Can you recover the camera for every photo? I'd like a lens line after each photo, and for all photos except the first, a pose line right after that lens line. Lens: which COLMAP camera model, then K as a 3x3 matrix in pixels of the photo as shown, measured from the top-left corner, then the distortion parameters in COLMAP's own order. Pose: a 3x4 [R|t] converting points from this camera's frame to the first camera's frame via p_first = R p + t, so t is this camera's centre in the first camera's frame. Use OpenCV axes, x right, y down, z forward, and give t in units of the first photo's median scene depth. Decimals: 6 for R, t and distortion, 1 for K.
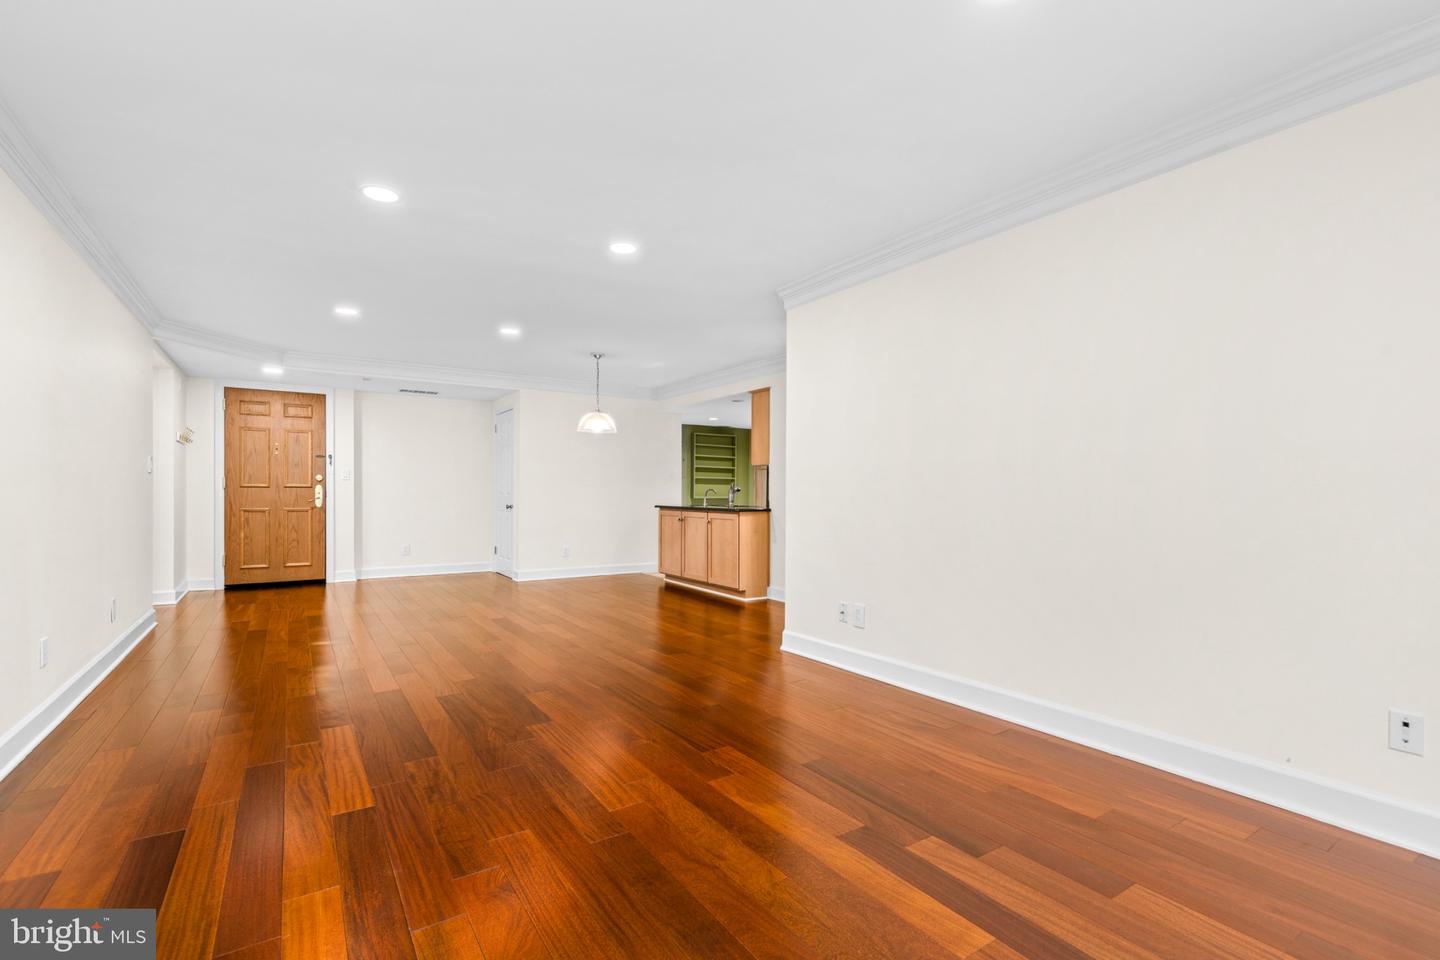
lens RADIAL K [[658.0, 0, 721.7], [0, 658.0, 490.3], [0, 0, 1]] dist [0.002138, 0.000801]
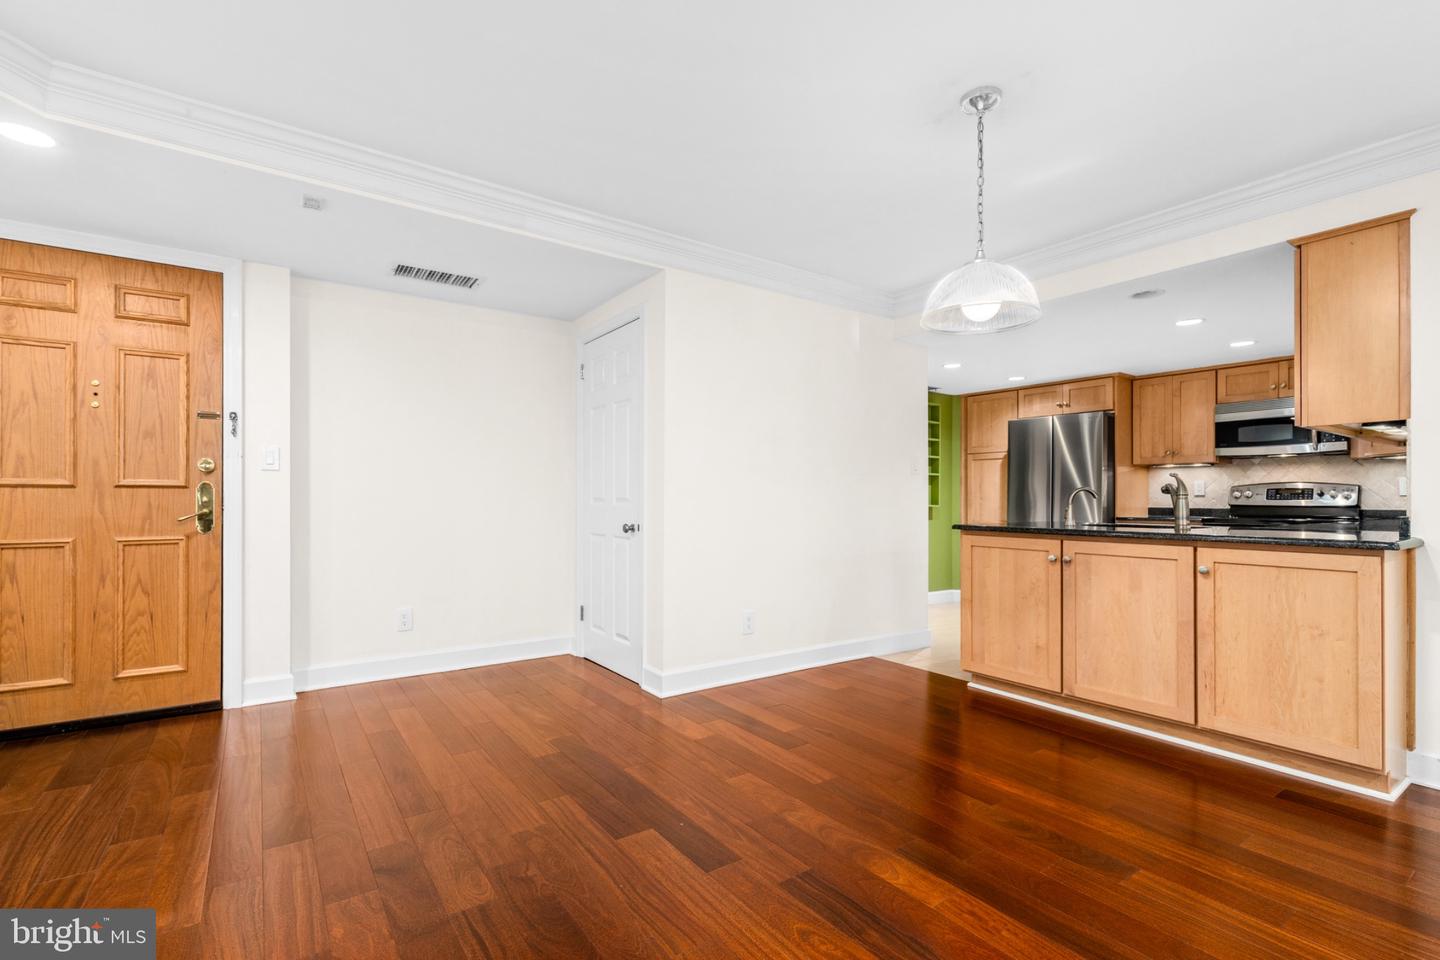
lens RADIAL K [[658.0, 0, 708.7], [0, 658.0, 490.3], [0, 0, 1]] dist [0.002138, 0.000801]
pose [[0.999661, -0.003067, 0.025867, -0.297469], [0.003267, 0.999965, -0.007692, 0.001847], [-0.025843, 0.007774, 0.999636, 0.567568]]
